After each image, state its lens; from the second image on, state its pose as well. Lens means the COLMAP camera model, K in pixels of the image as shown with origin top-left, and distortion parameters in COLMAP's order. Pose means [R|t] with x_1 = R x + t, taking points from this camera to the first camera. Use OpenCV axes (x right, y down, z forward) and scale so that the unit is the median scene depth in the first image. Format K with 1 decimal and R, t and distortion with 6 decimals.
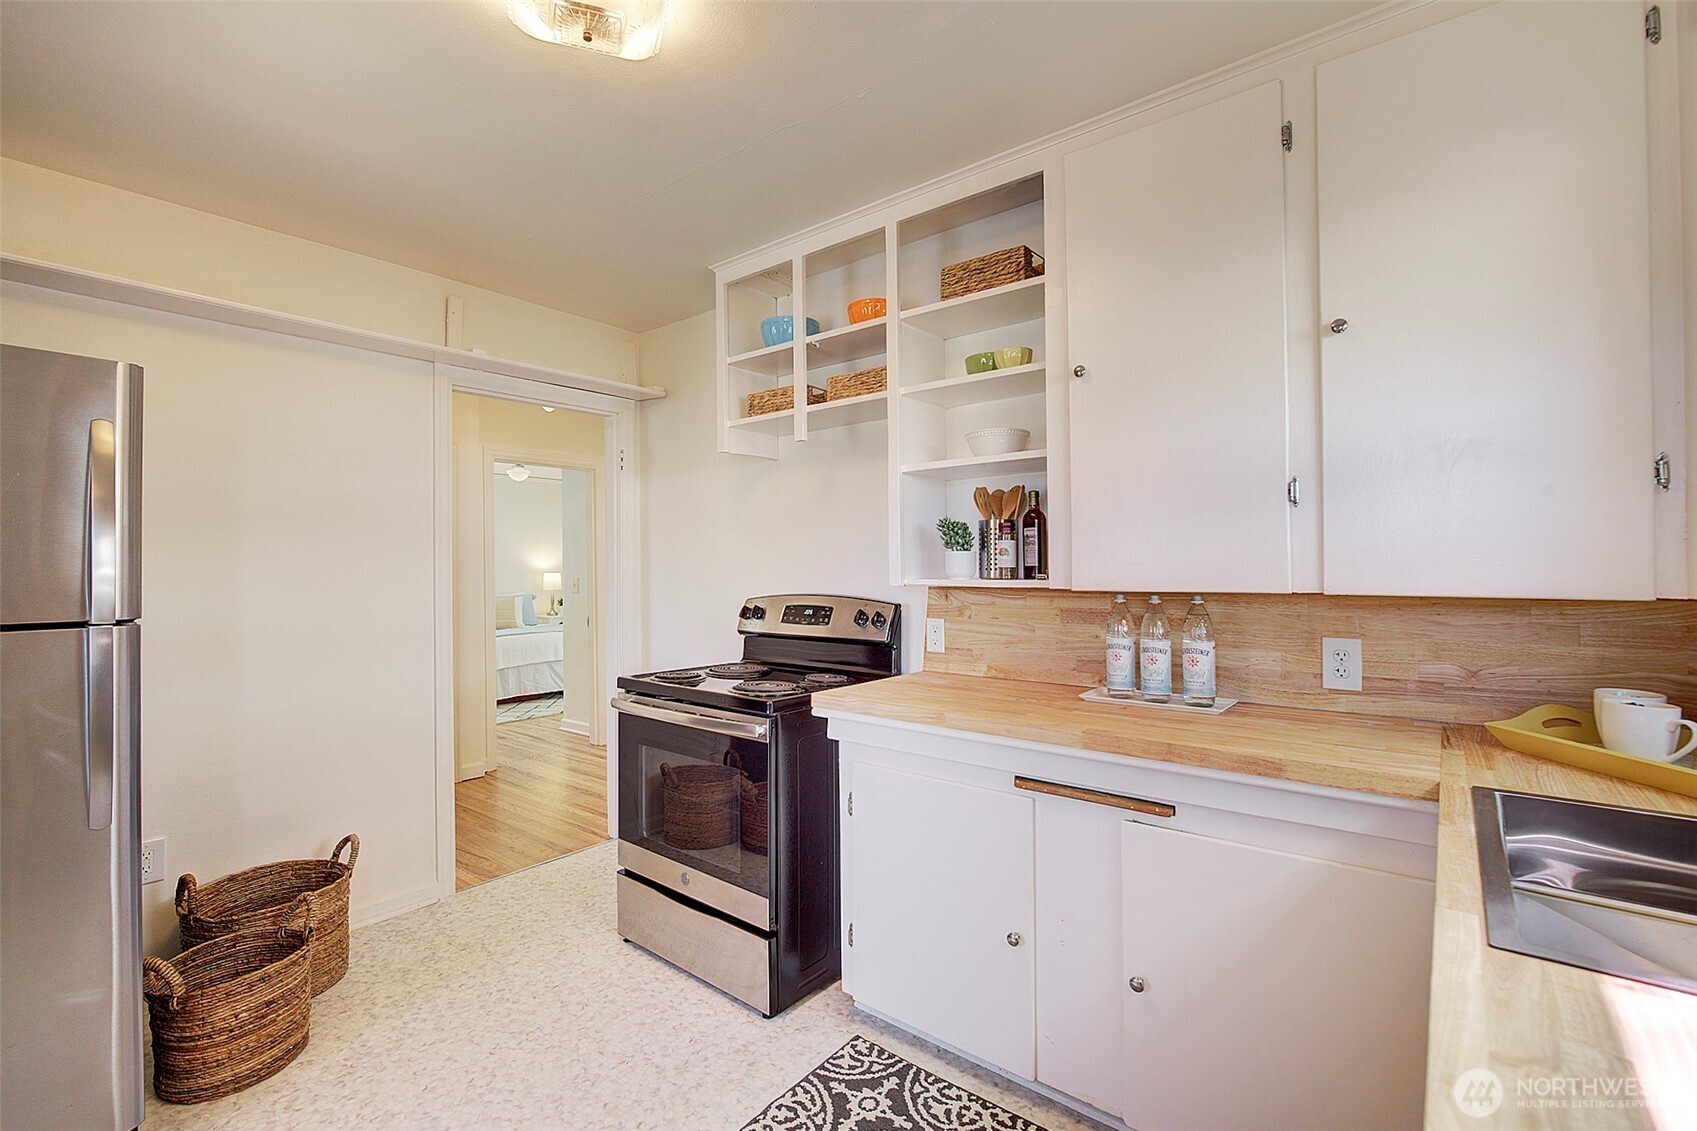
lens RADIAL K [[743.2, 0, 847.5], [0, 743.2, 563.7], [0, 0, 1]] dist [-0.015727, -0.000540]
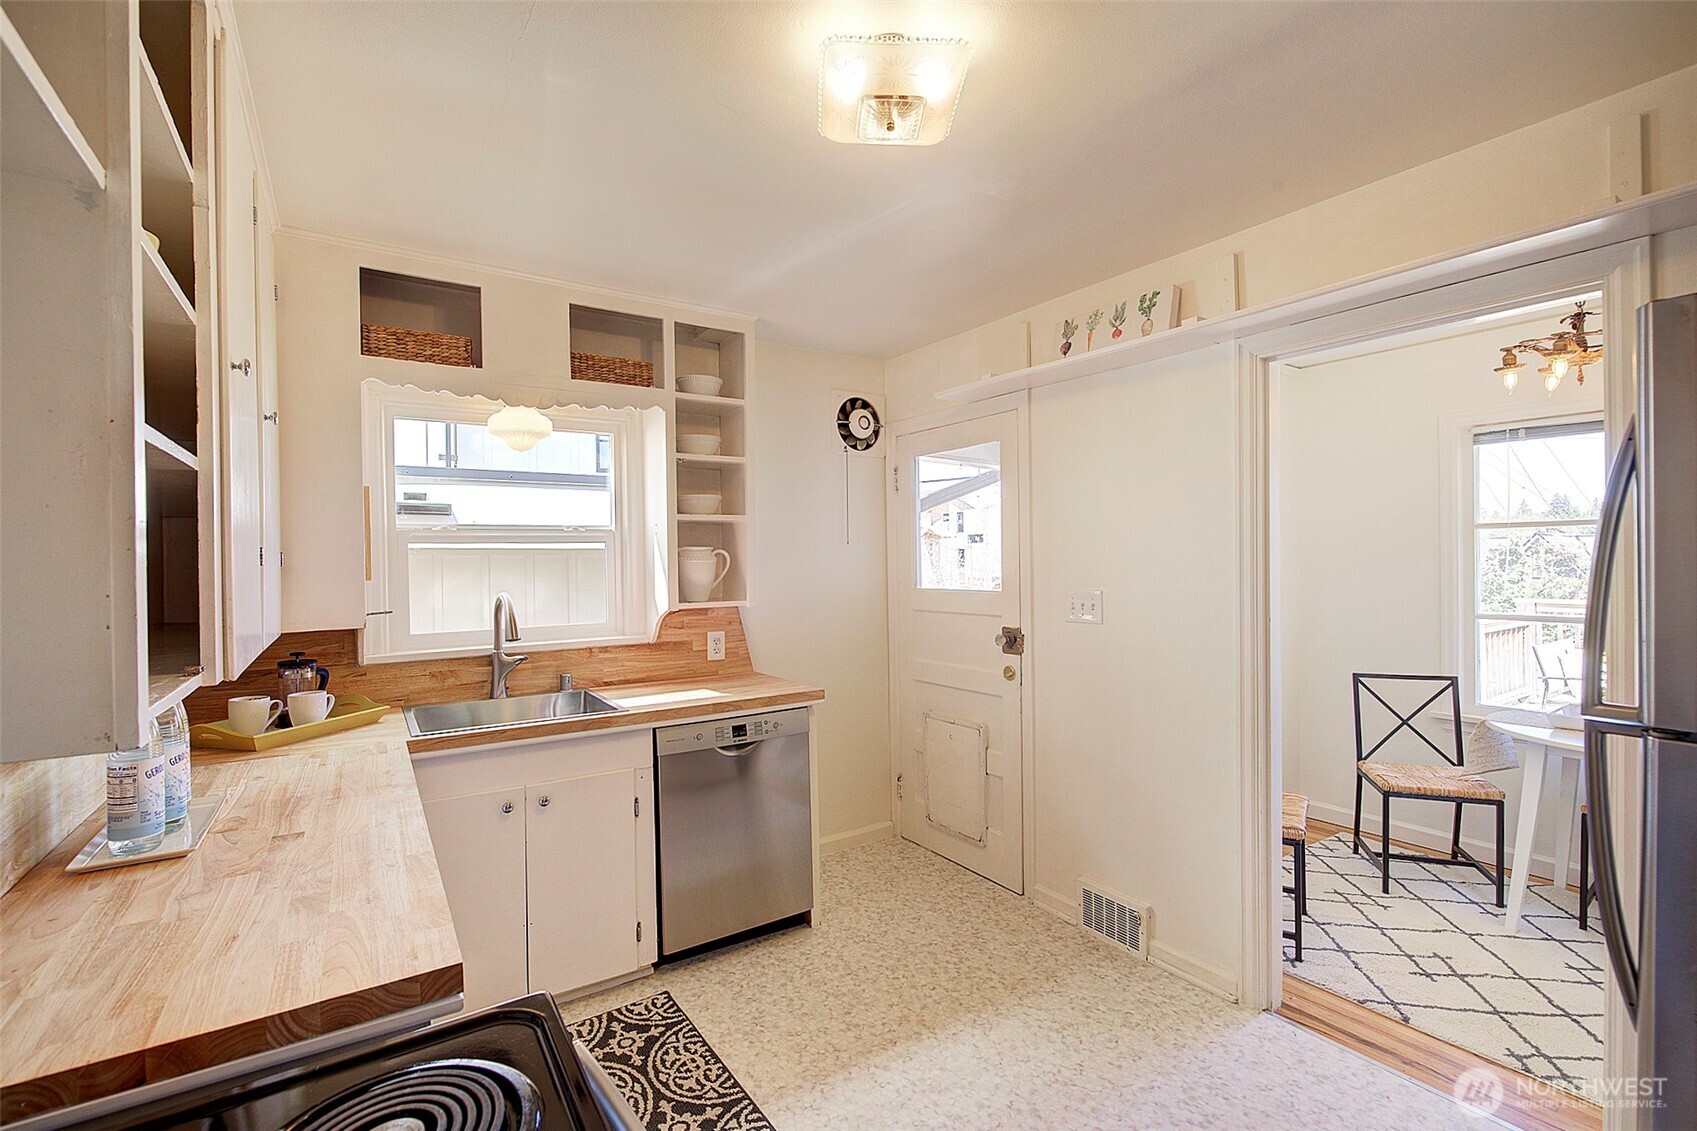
lens RADIAL K [[743.2, 0, 848.2], [0, 743.2, 566.7], [0, 0, 1]] dist [-0.015727, -0.000540]
pose [[-0.953145, 0.015196, 0.302131, -0.501359], [0.017106, 0.999847, 0.003677, -0.057645], [-0.302029, 0.008673, -0.953259, 2.118432]]
